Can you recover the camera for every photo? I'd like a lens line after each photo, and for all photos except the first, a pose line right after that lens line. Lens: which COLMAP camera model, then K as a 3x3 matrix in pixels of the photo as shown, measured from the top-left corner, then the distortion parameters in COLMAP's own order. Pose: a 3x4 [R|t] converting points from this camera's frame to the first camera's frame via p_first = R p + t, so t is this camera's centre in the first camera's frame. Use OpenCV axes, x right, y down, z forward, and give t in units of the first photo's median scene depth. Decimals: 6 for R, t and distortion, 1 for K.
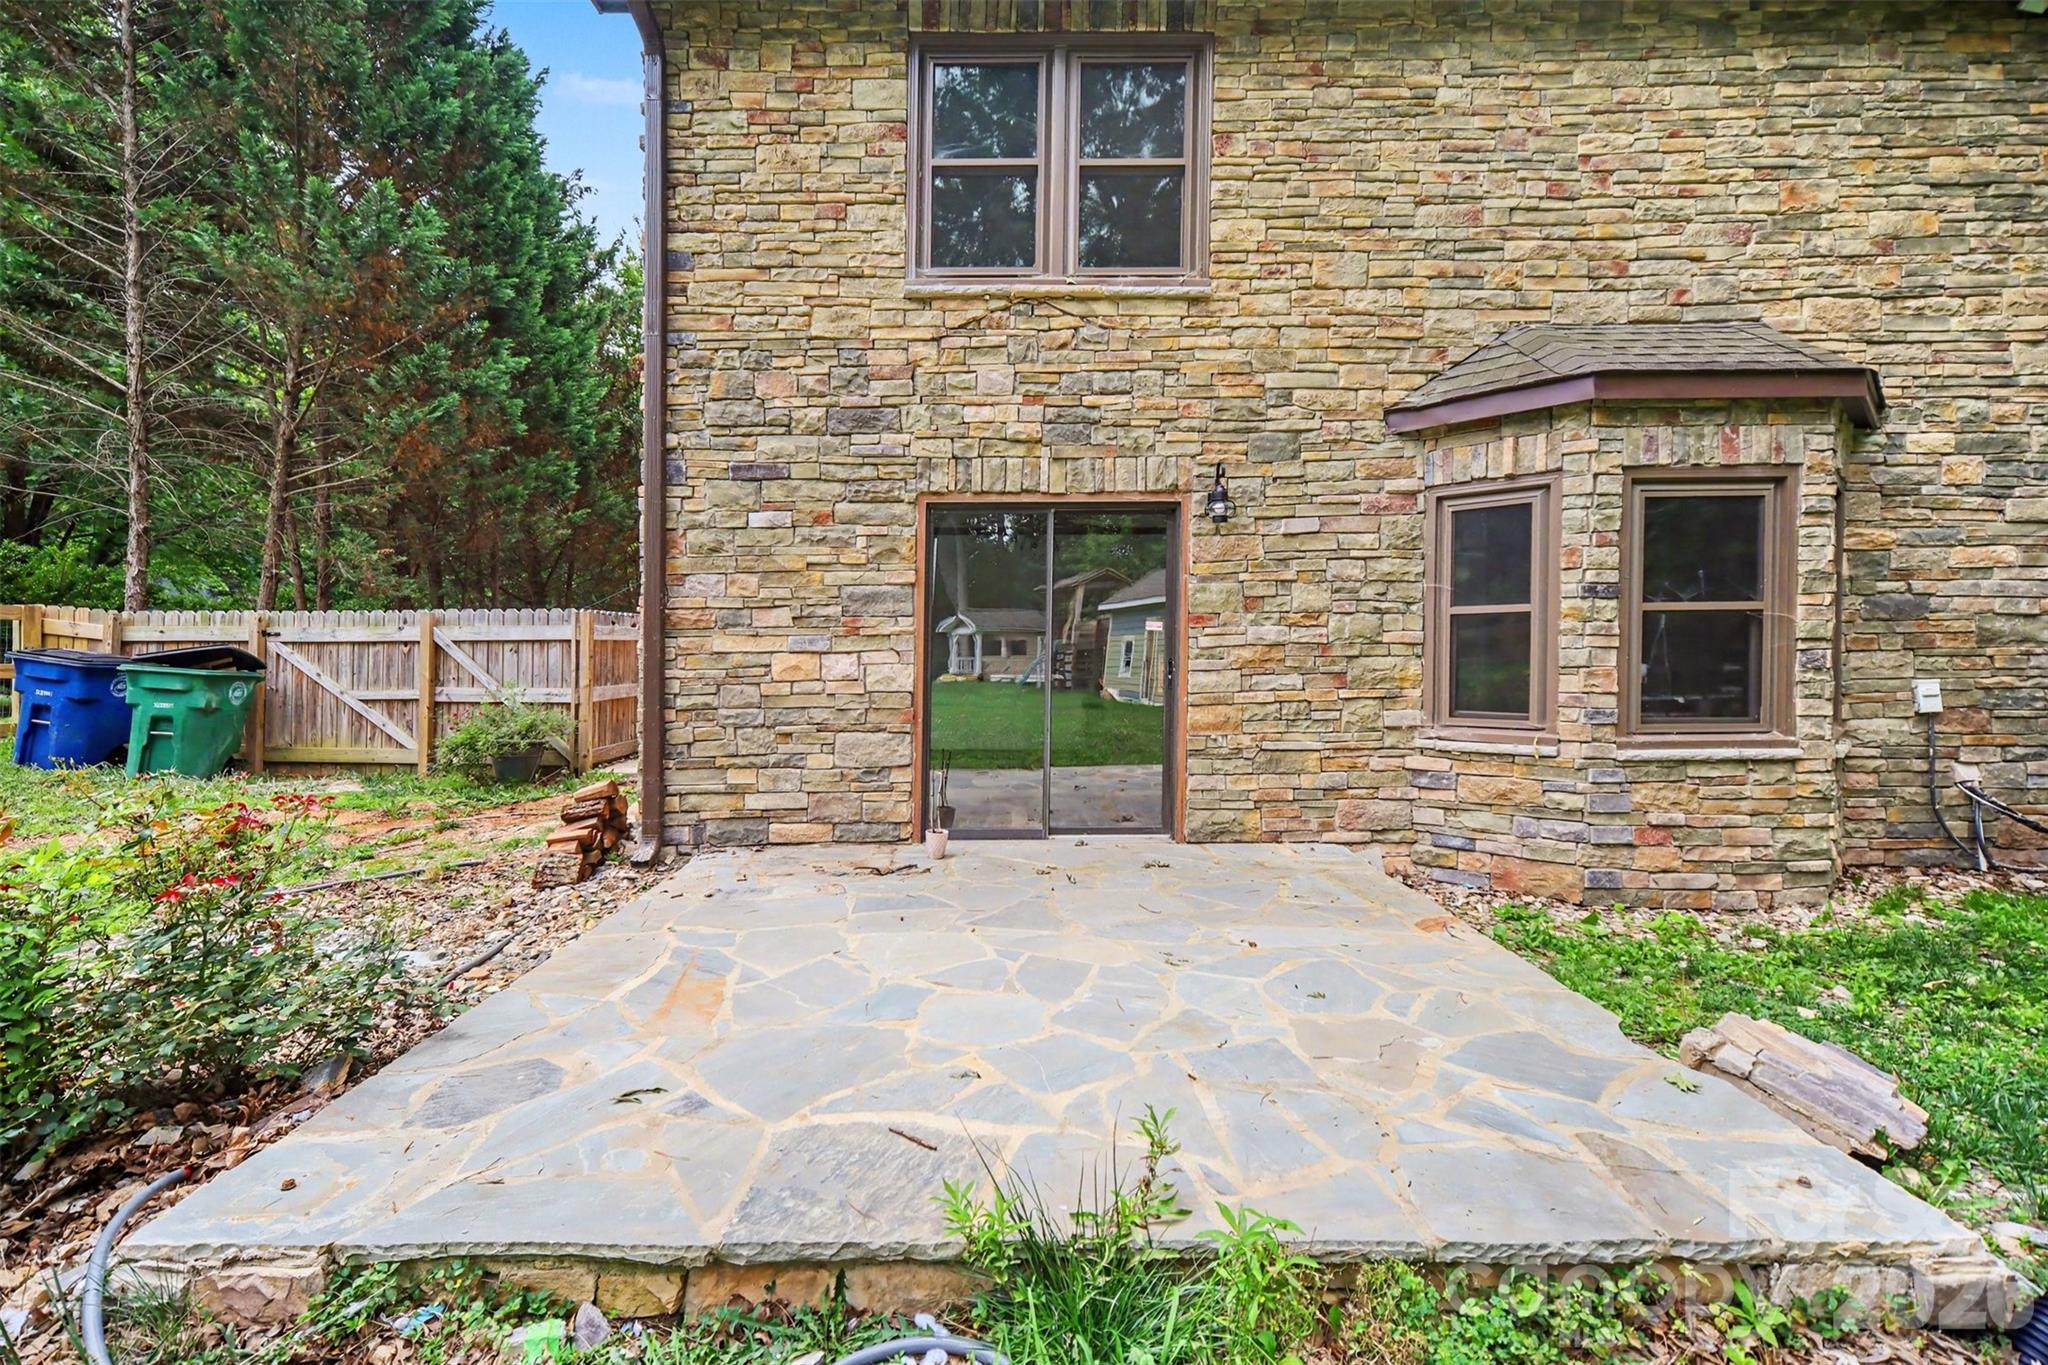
lens RADIAL K [[910.6, 0, 1024.8], [0, 910.6, 657.9], [0, 0, 1]] dist [-0.002186, -0.000145]
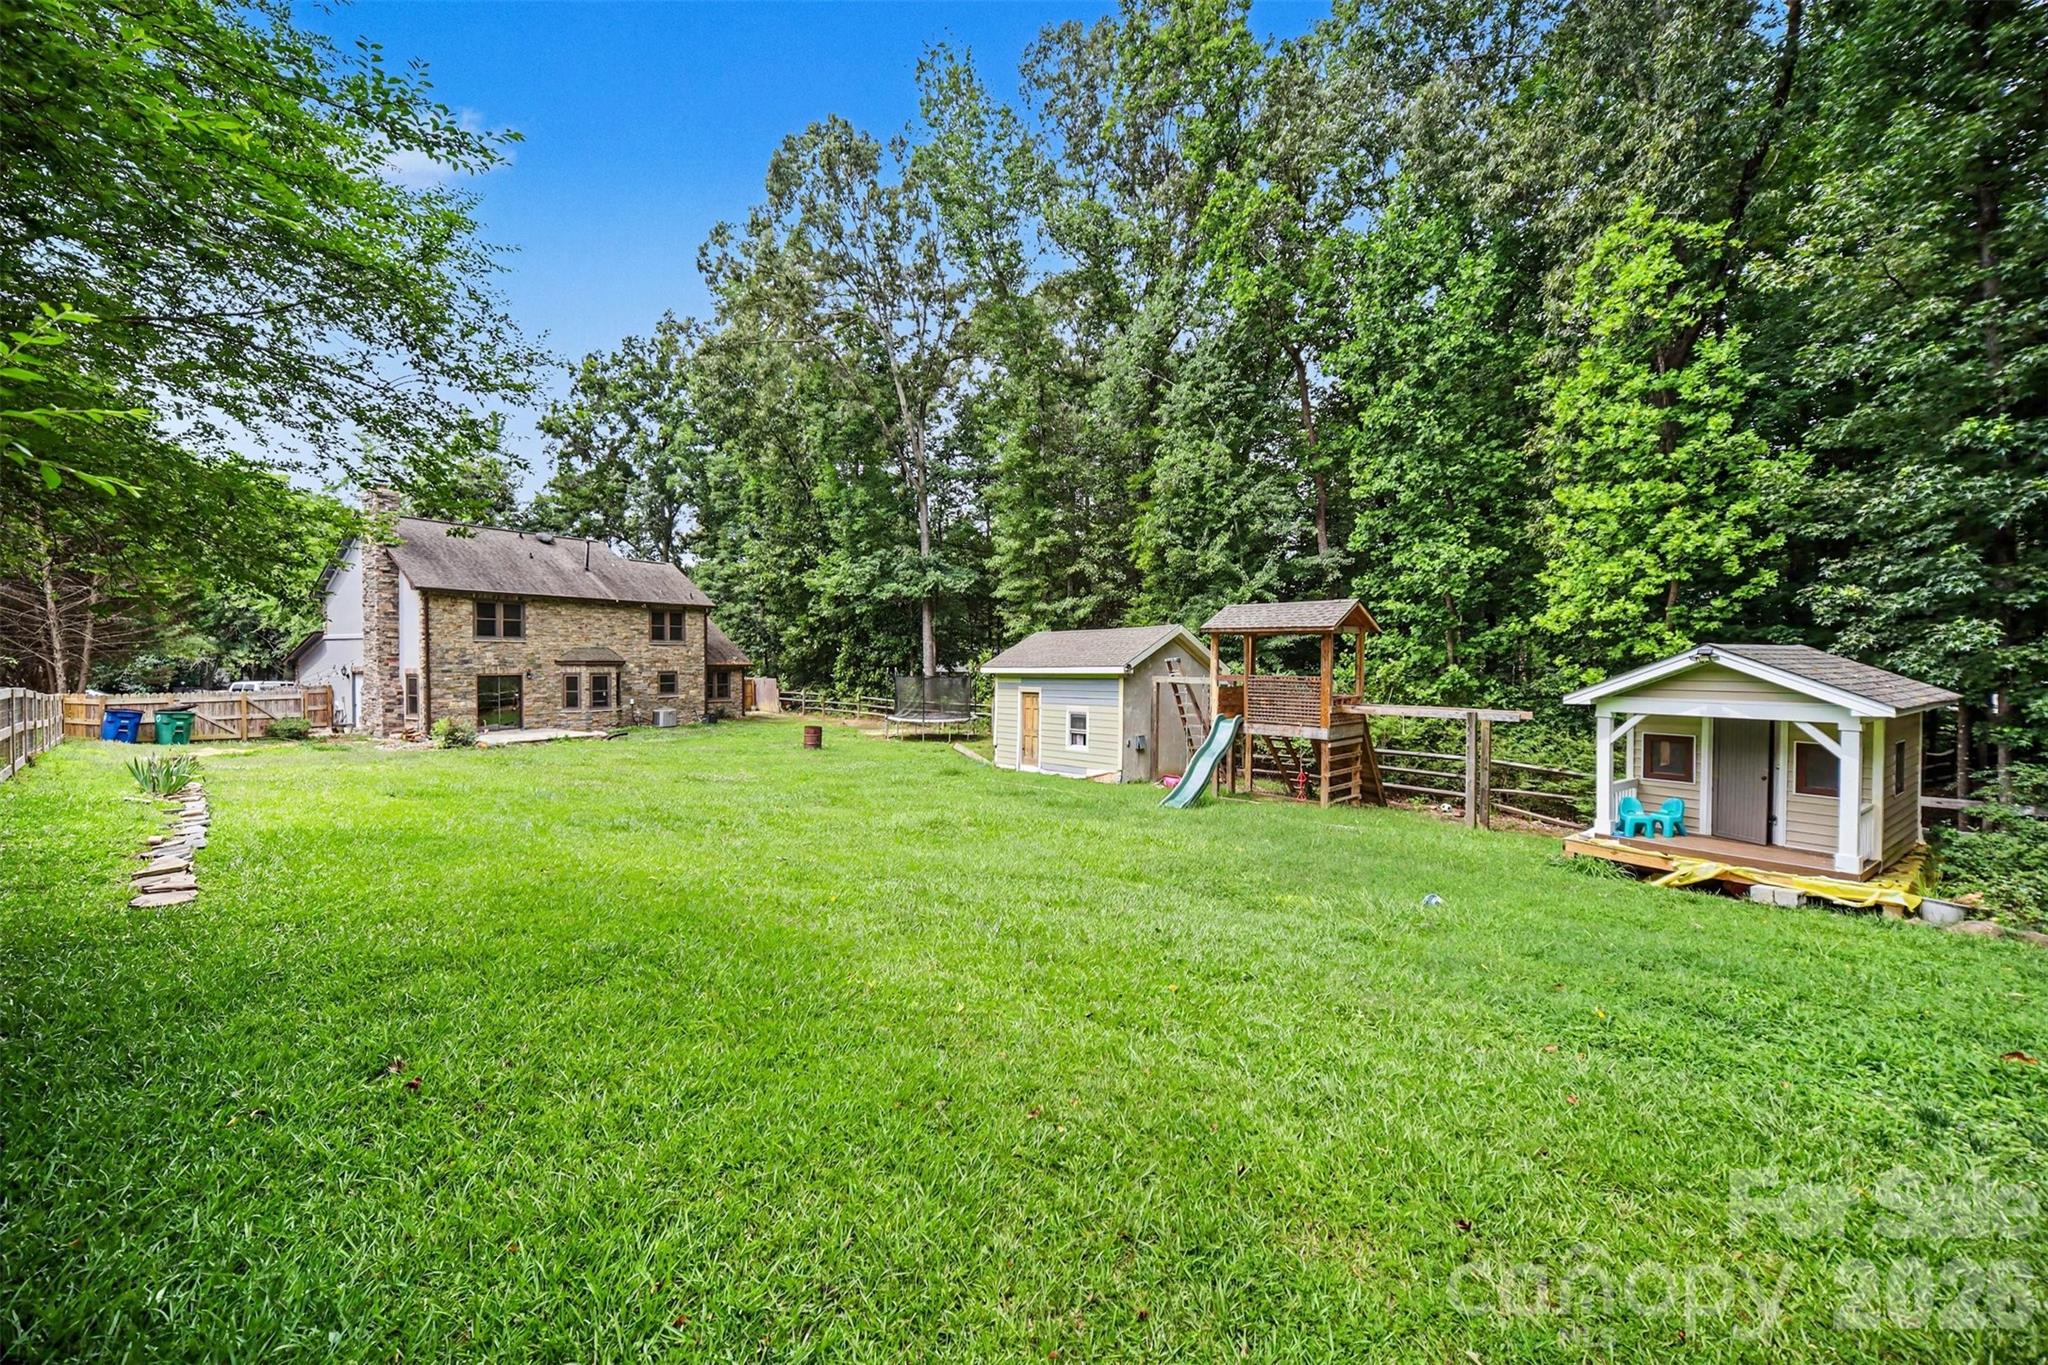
lens RADIAL K [[780.3, 0, 1015.0], [0, 780.3, 673.6], [0, 0, 1]] dist [-0.000380, 0.000069]
pose [[0.512026, -0.008481, 0.858928, -2.749697], [0.003039, 0.999963, 0.008062, -0.218653], [-0.858965, -0.001518, 0.512033, -4.750139]]
